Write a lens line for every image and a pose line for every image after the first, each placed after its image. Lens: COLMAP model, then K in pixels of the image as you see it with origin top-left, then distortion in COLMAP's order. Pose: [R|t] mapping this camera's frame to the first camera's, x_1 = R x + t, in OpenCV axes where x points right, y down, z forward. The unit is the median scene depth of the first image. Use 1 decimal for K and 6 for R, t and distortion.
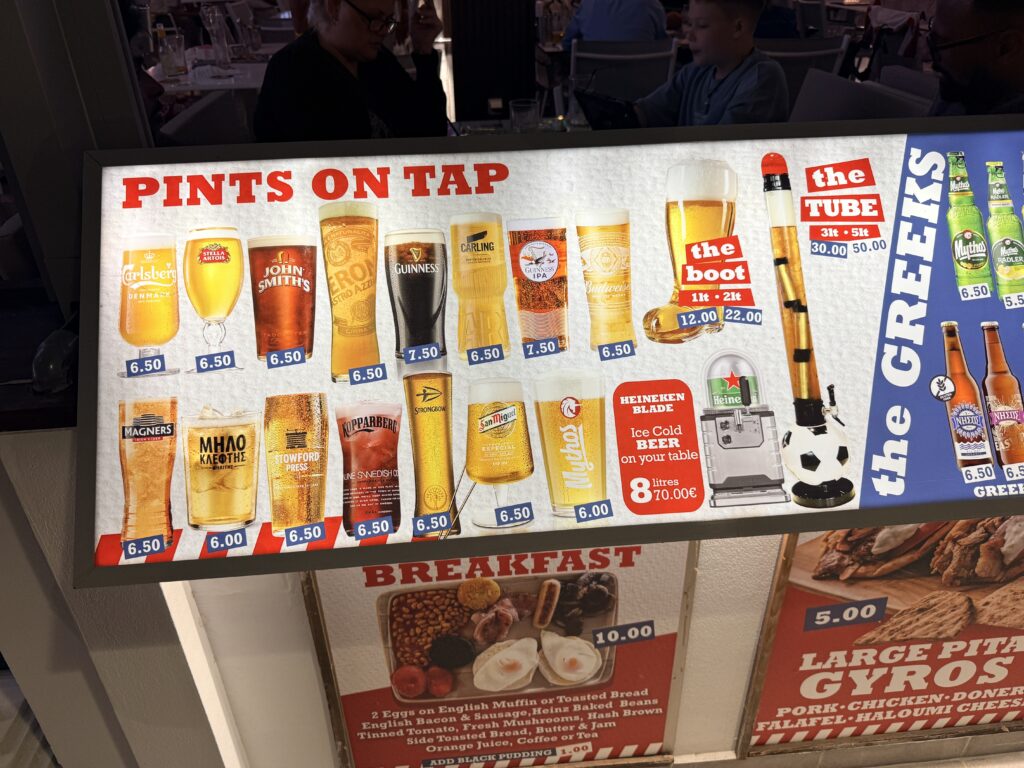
lens RADIAL K [[725.1, 0, 511.3], [0, 725.1, 380.8], [0, 0, 1]] dist [0.010651, -0.024917]
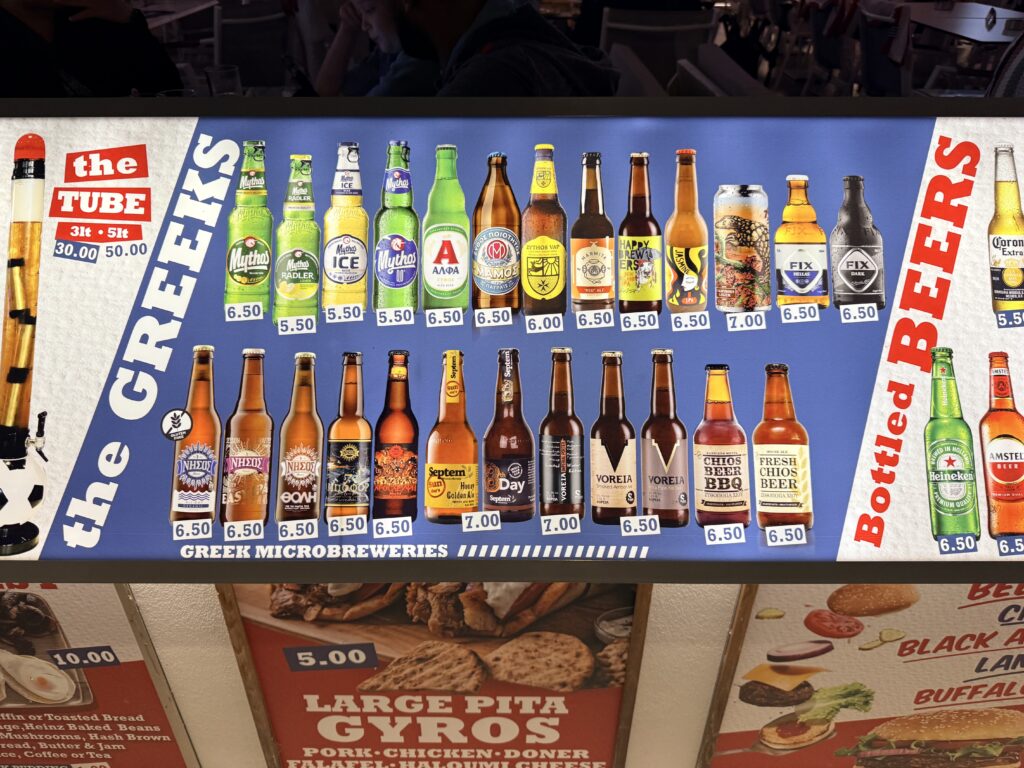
lens RADIAL K [[725.1, 0, 521.7], [0, 725.1, 385.6], [0, 0, 1]] dist [0.010651, -0.024917]
pose [[0.996137, 0.064323, -0.059781, 0.998716], [-0.061800, 0.997156, 0.043125, -0.092175], [0.062385, -0.039264, 0.997280, 0.180127]]
